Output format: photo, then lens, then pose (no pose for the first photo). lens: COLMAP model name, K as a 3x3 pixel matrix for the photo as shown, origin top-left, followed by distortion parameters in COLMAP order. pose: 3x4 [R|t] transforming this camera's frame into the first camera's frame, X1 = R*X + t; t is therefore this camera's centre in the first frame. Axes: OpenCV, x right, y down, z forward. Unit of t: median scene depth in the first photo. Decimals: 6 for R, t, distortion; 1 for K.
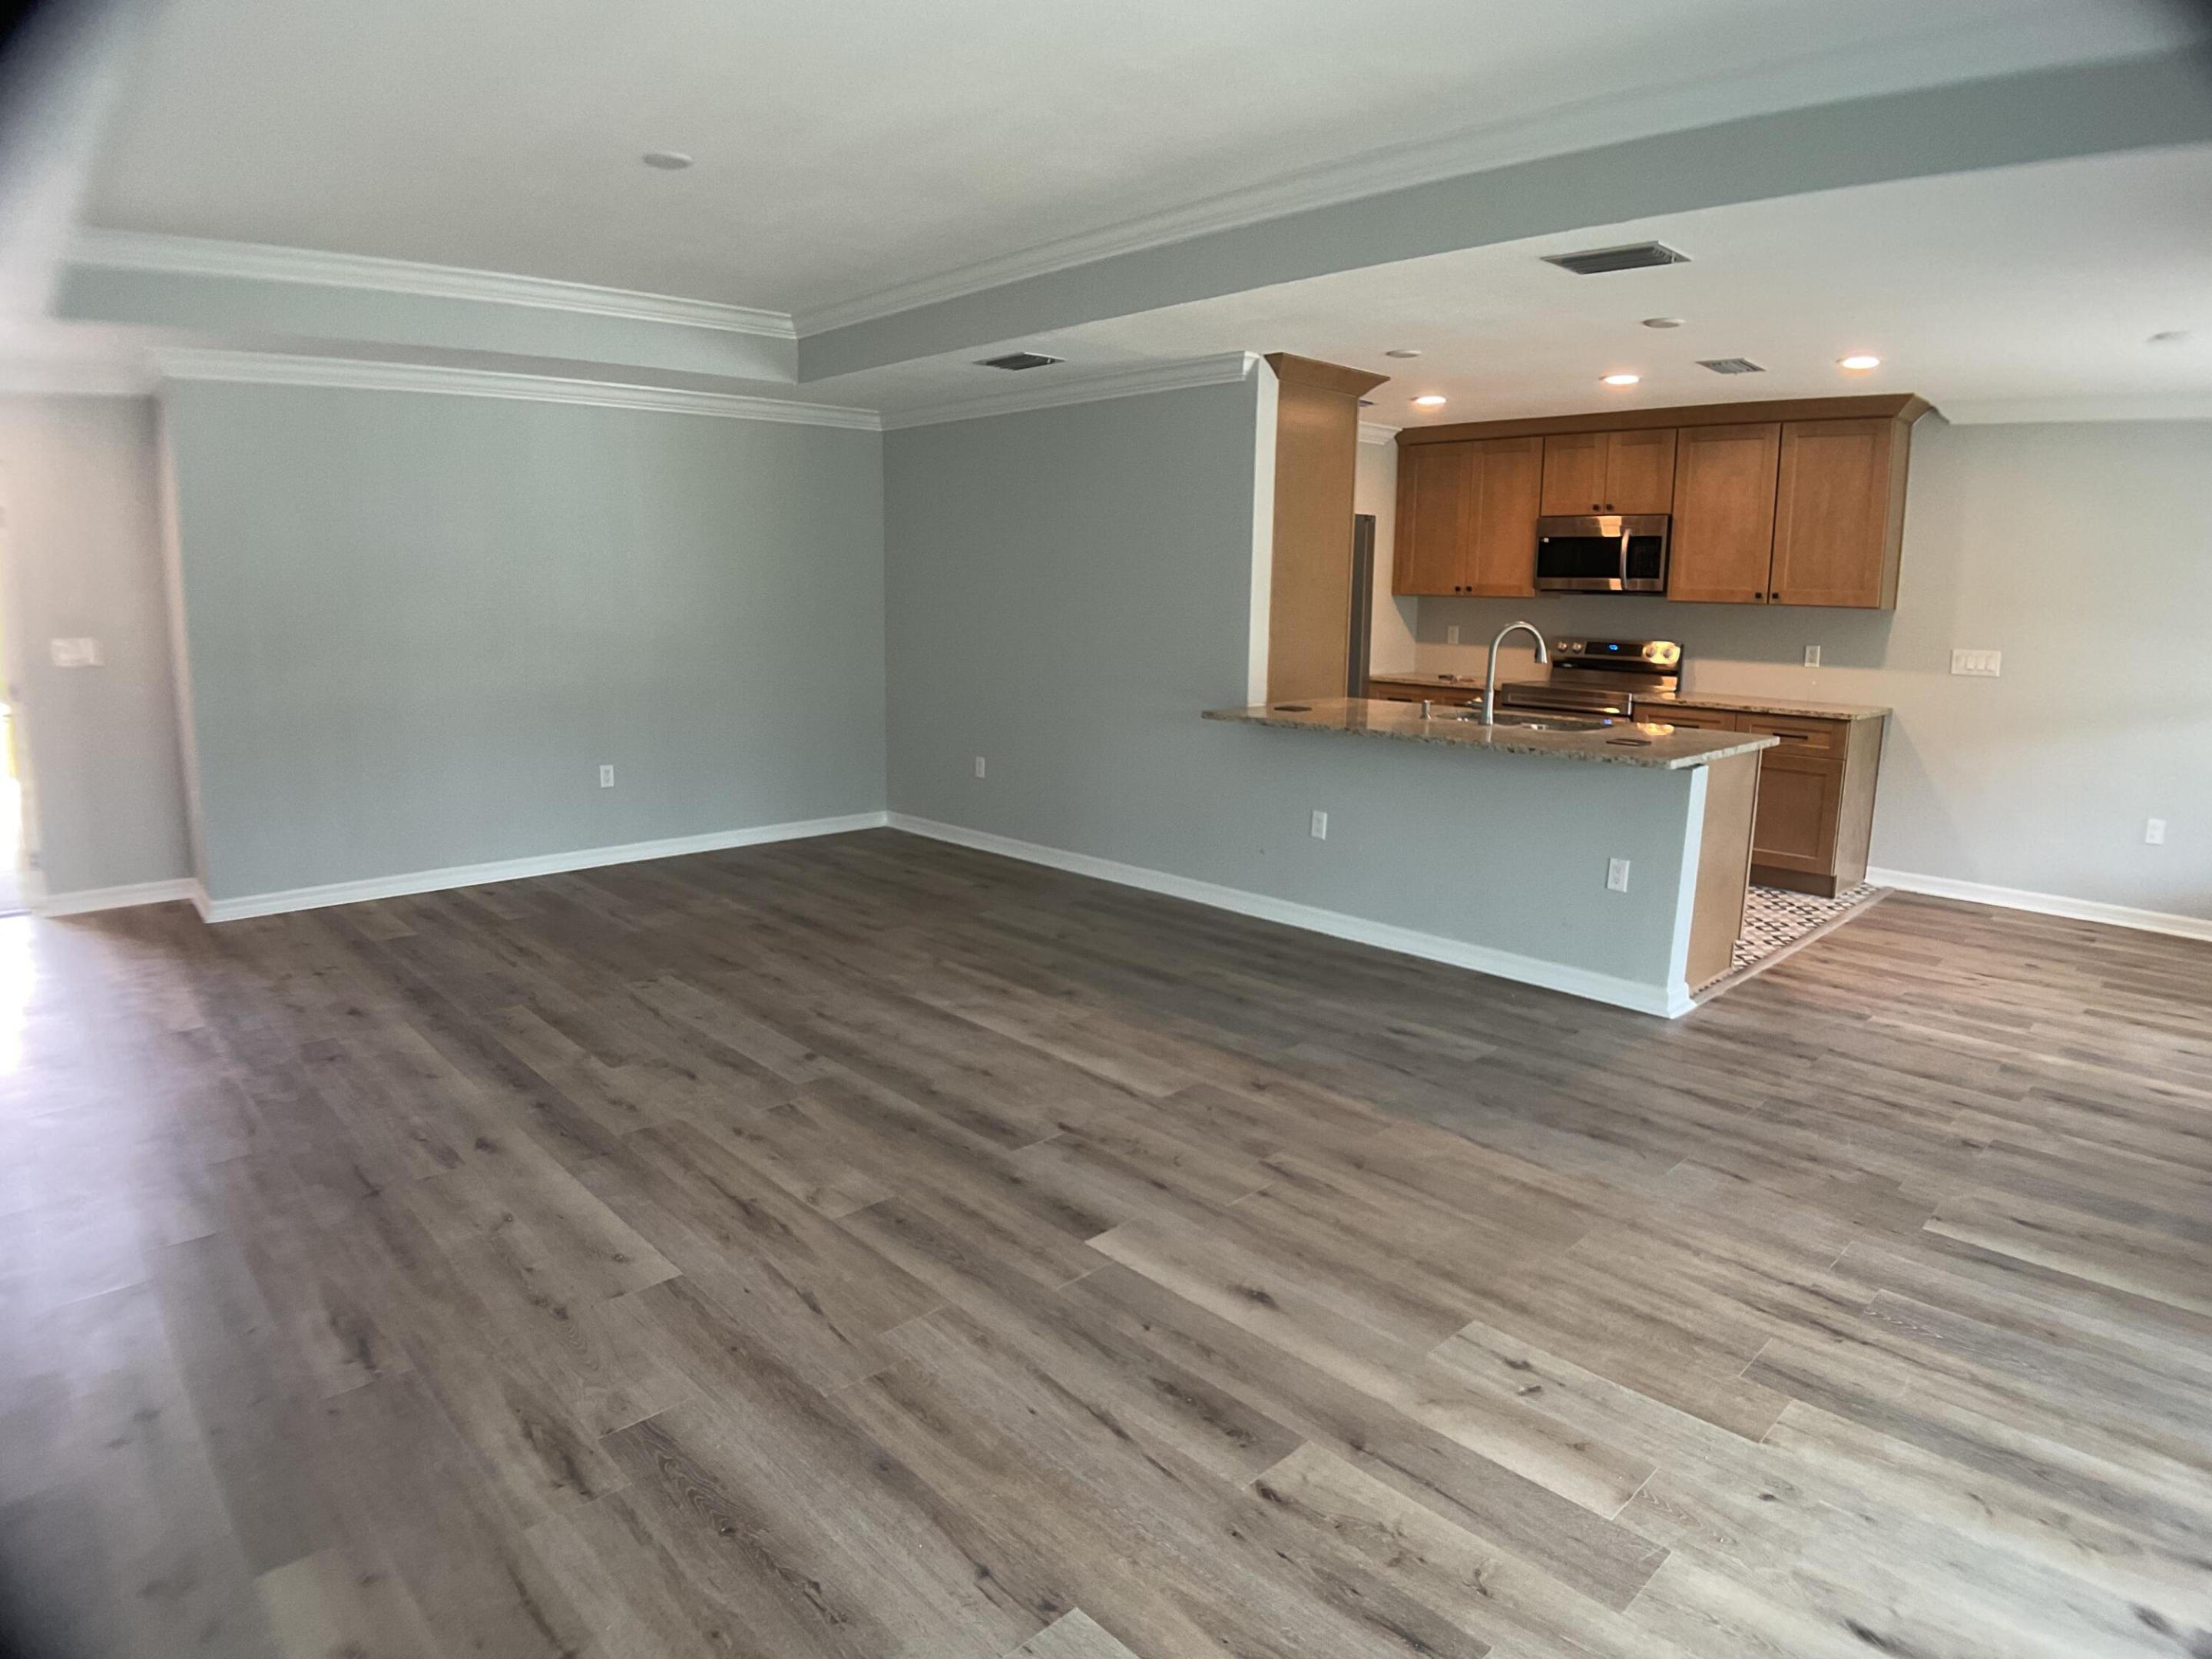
lens RADIAL K [[1277.1, 0, 1090.8], [0, 1277.1, 830.3], [0, 0, 1]] dist [-0.098729, 0.010041]
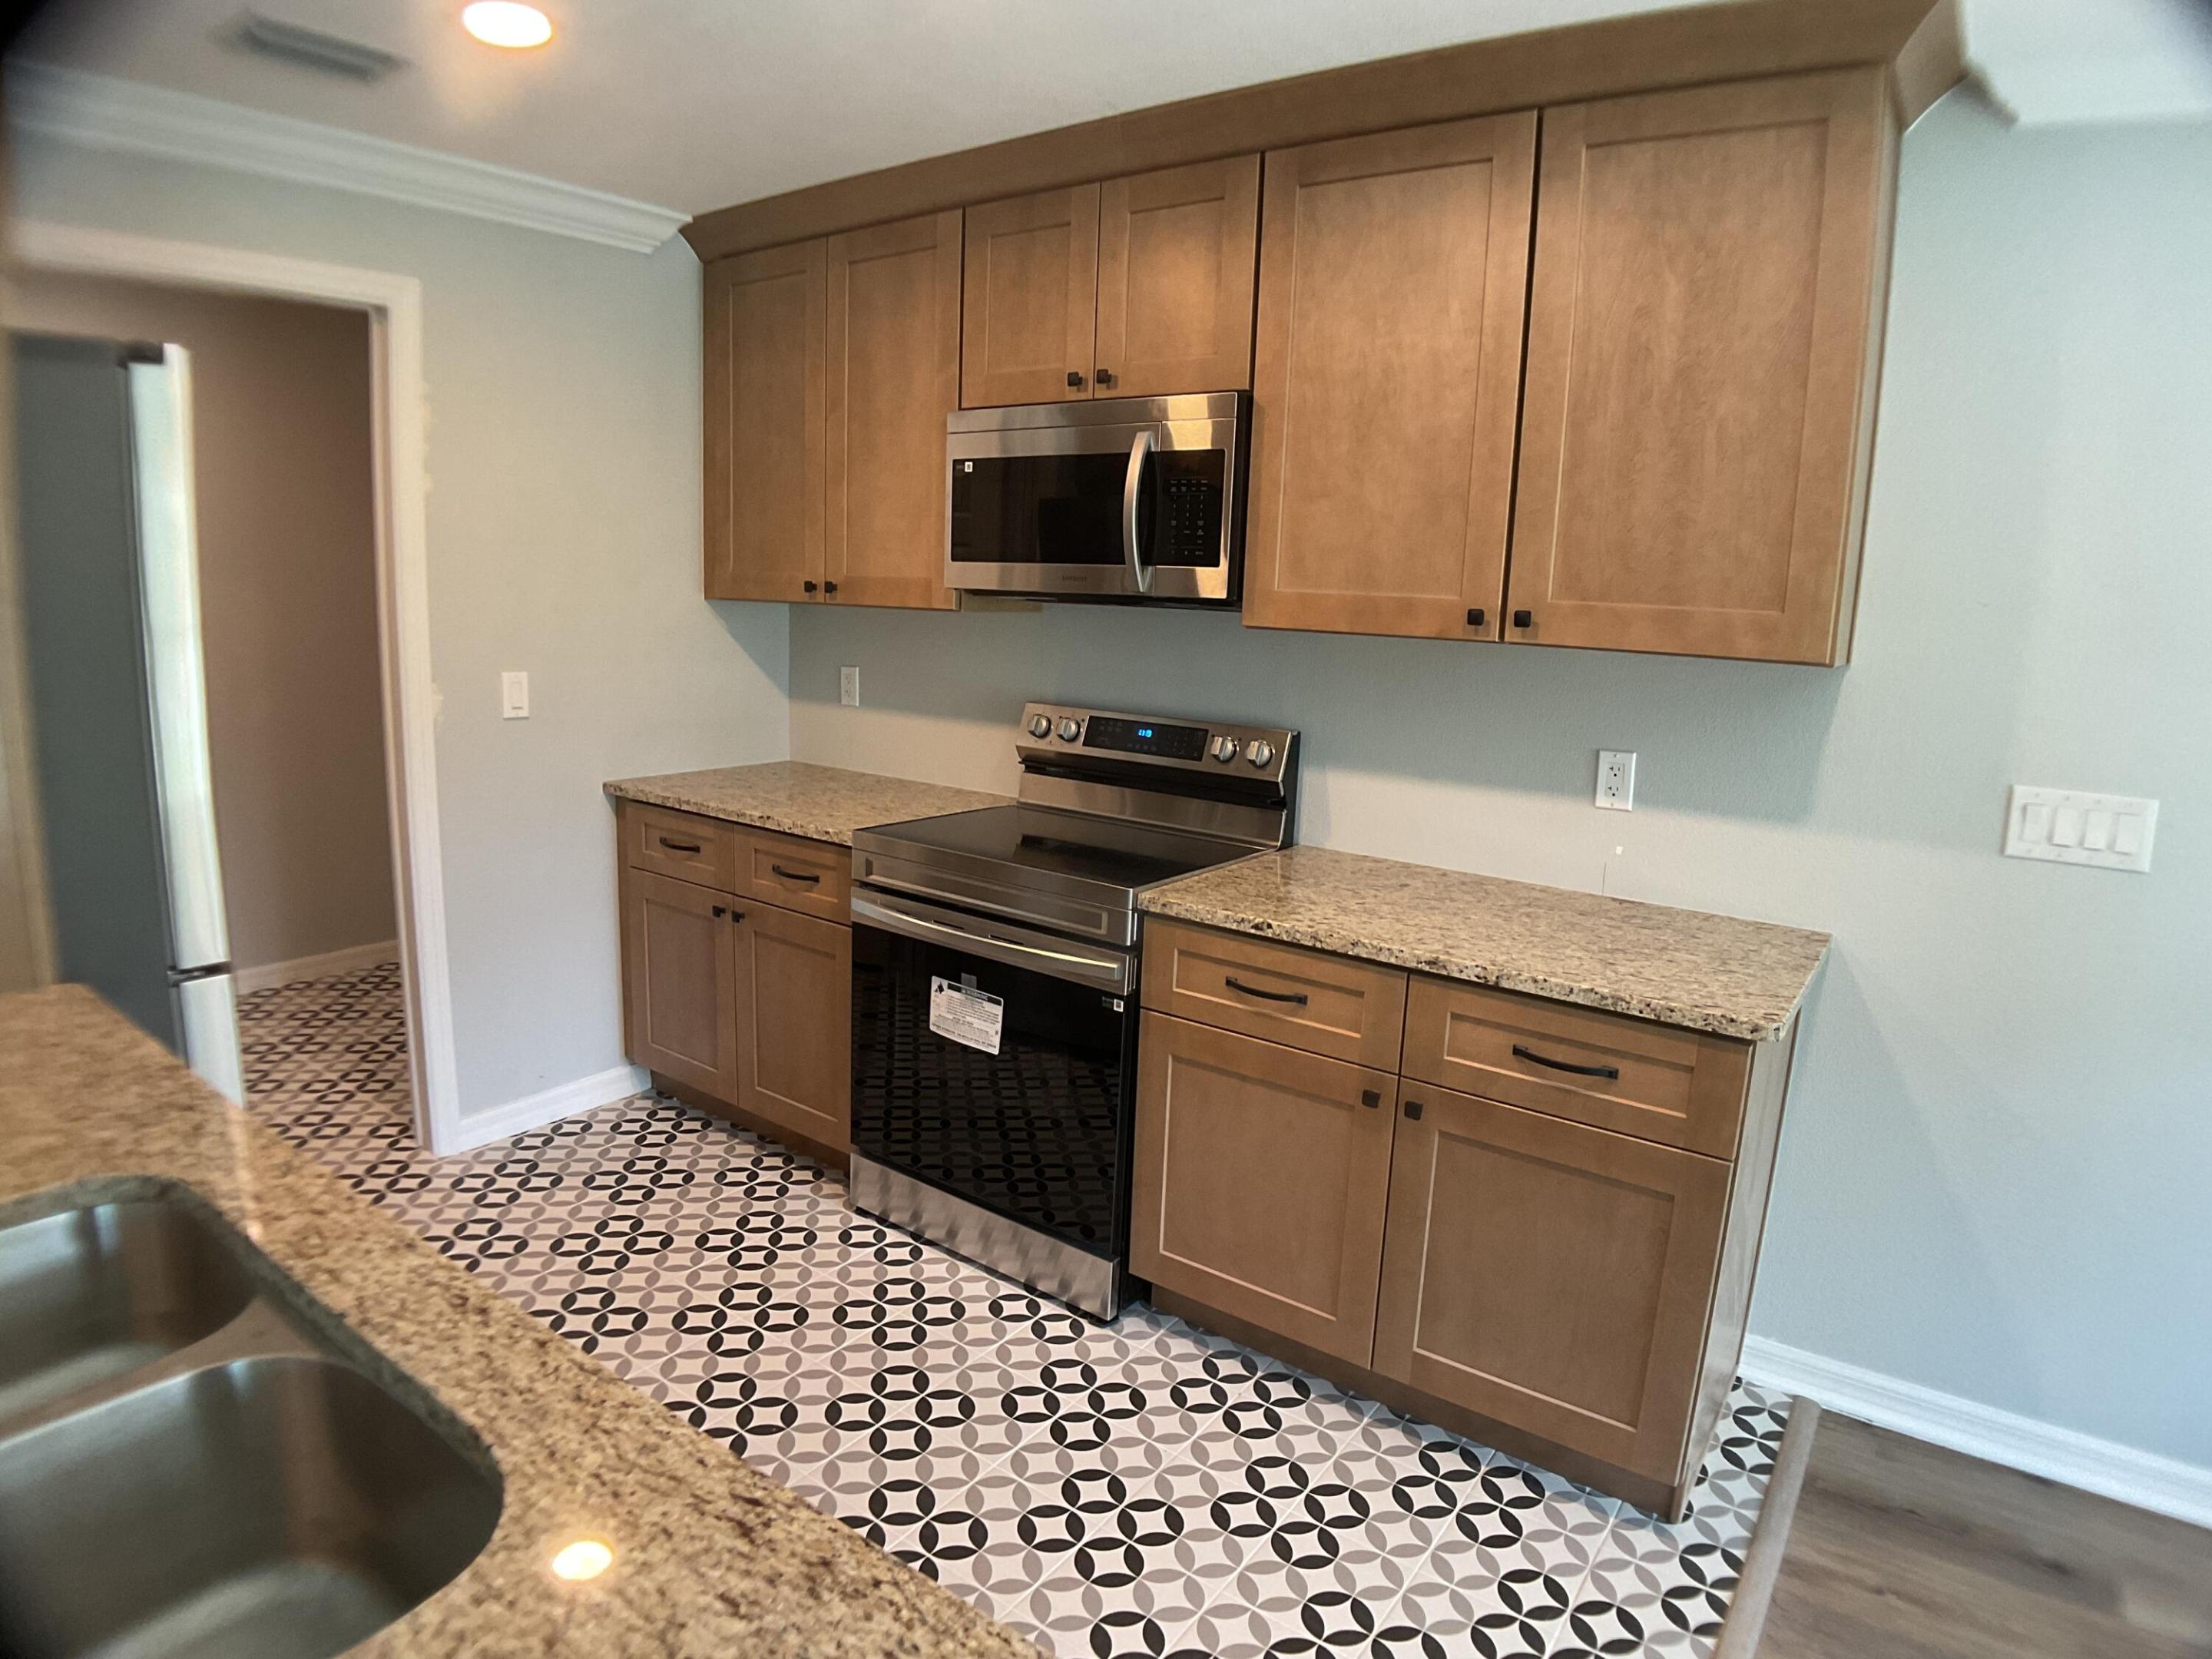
lens RADIAL K [[1270.9, 0, 1091.0], [0, 1270.9, 827.5], [0, 0, 1]] dist [-0.072600, -0.022847]
pose [[0.983752, -0.009786, 0.179264, 0.612240], [0.008497, 0.999932, 0.007956, -0.222840], [-0.179330, -0.006303, 0.983769, 1.112281]]
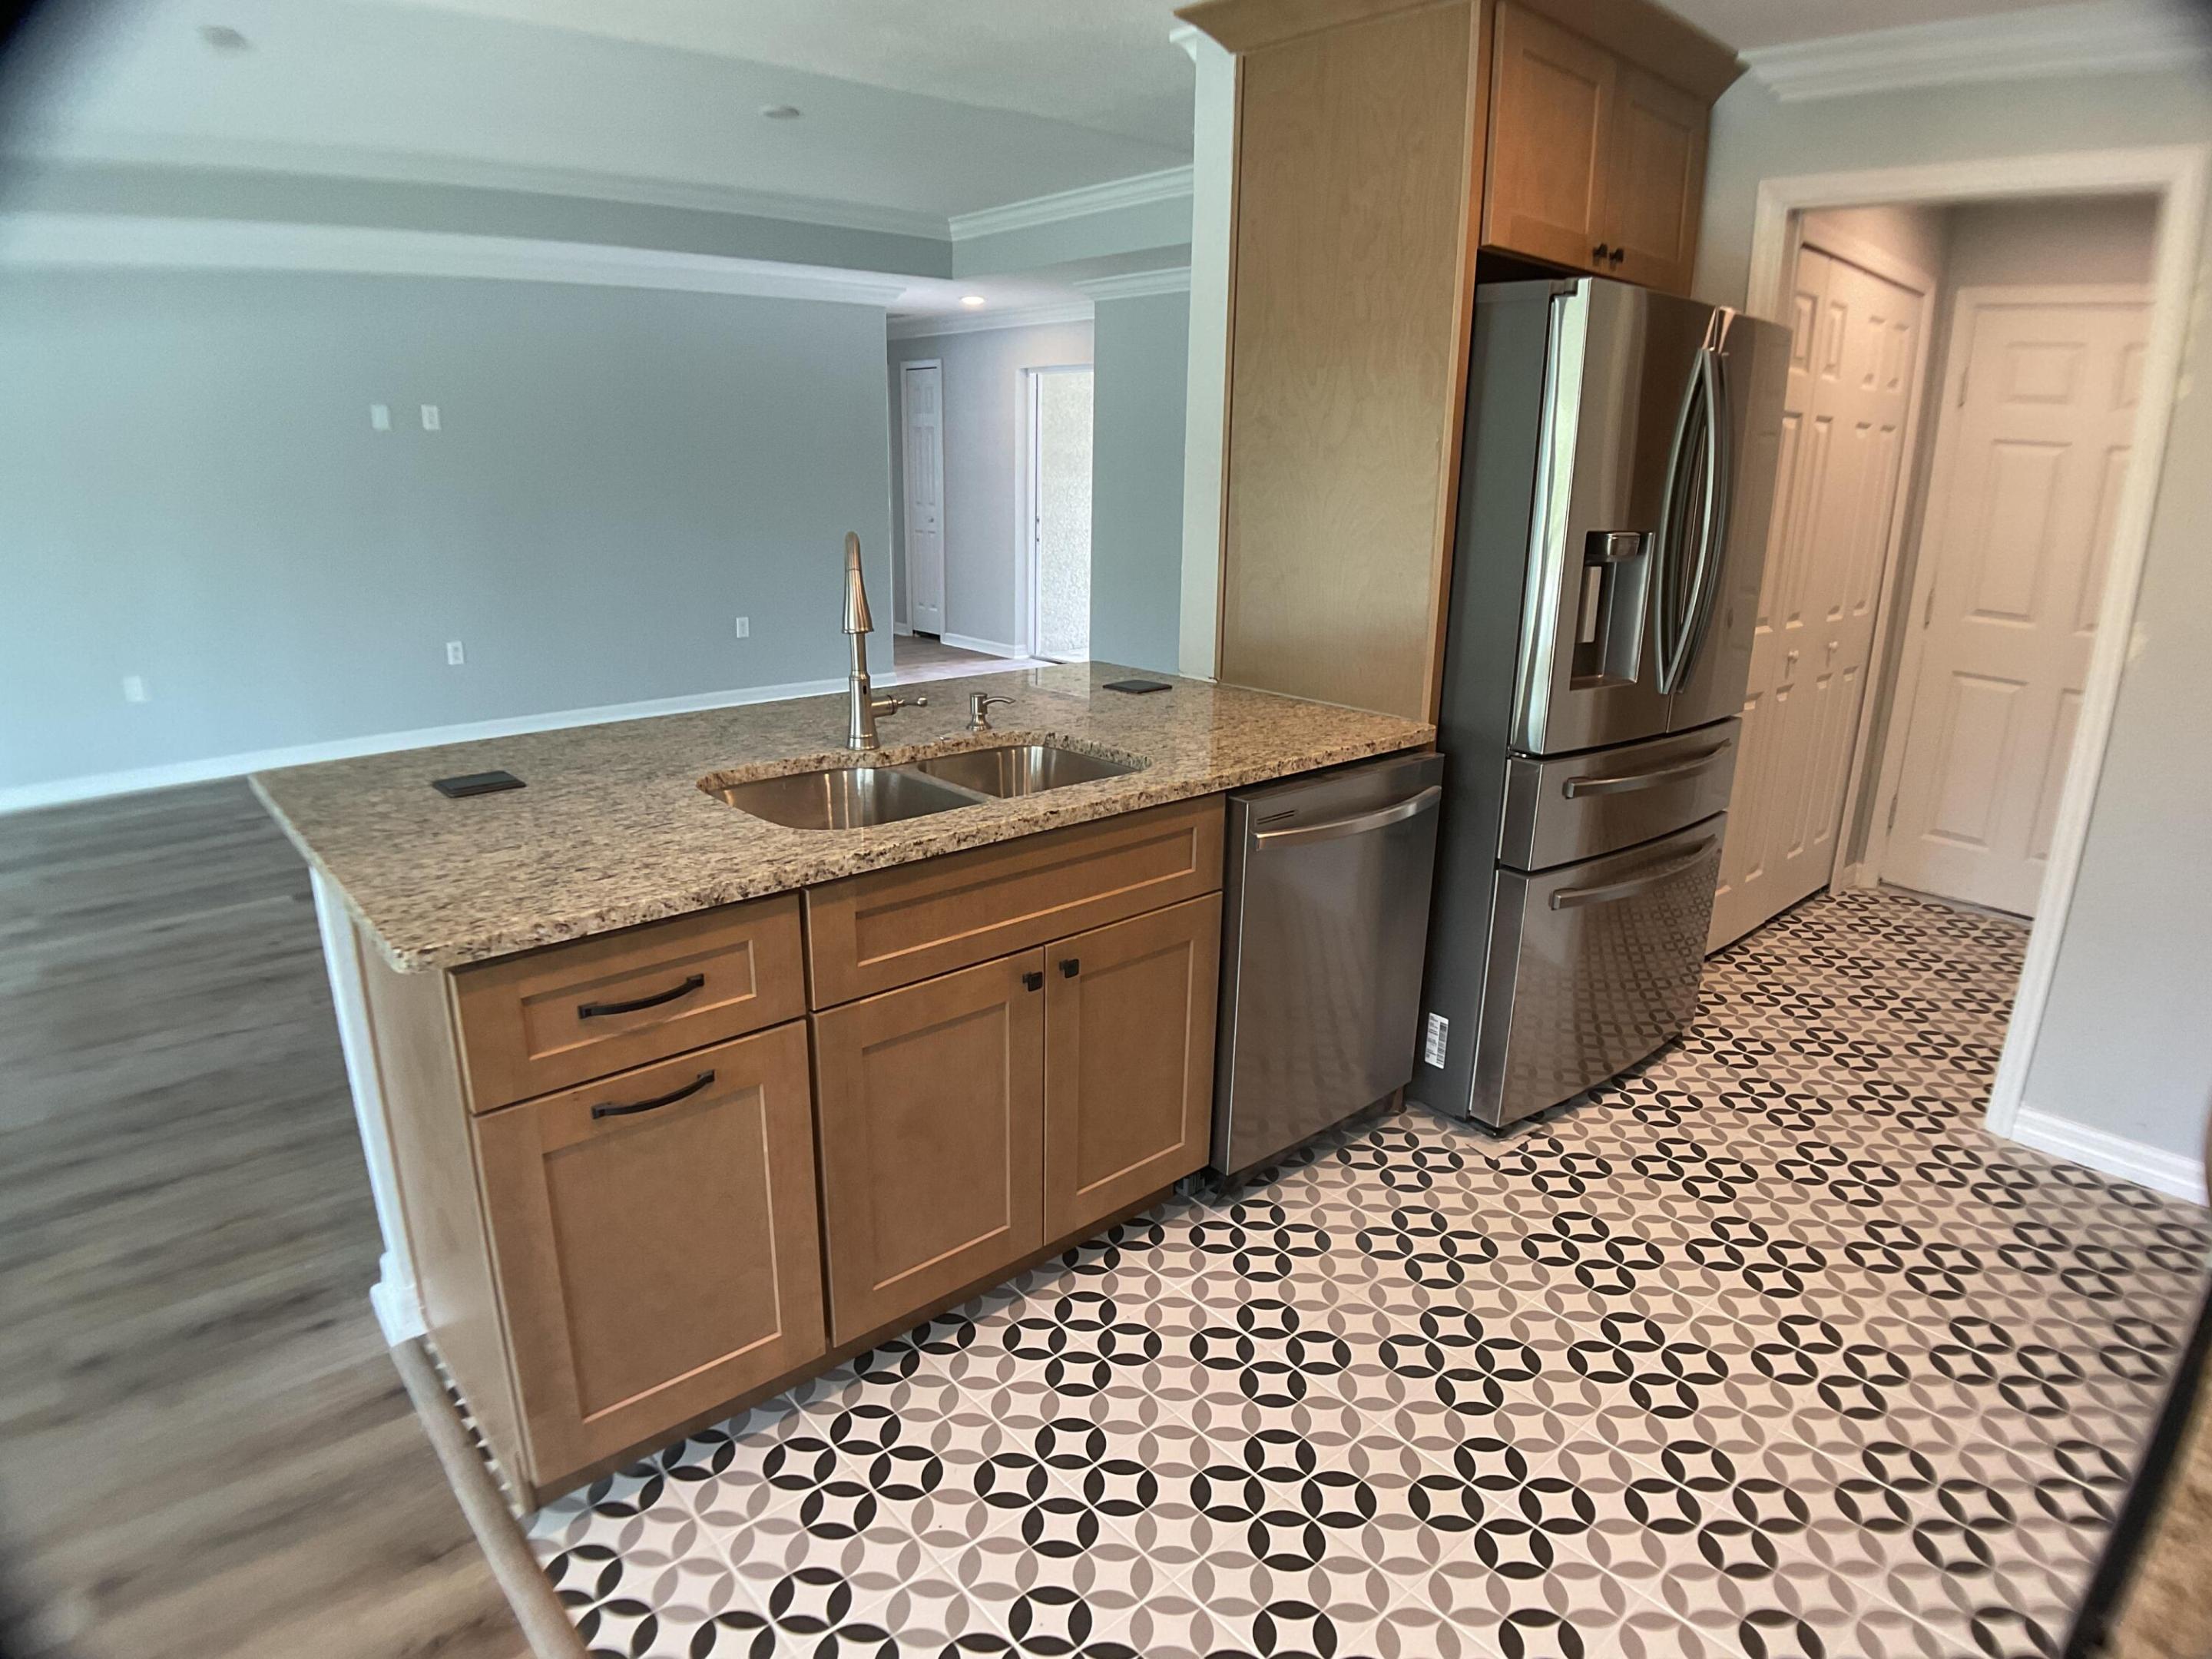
lens RADIAL K [[1277.1, 0, 1090.8], [0, 1277.1, 830.3], [0, 0, 1]] dist [-0.098729, 0.010041]
pose [[-0.037855, 0.270615, -0.961943, 1.012868], [-0.202438, 0.940596, 0.272576, -0.259126], [0.978563, 0.205052, 0.019176, 1.406975]]
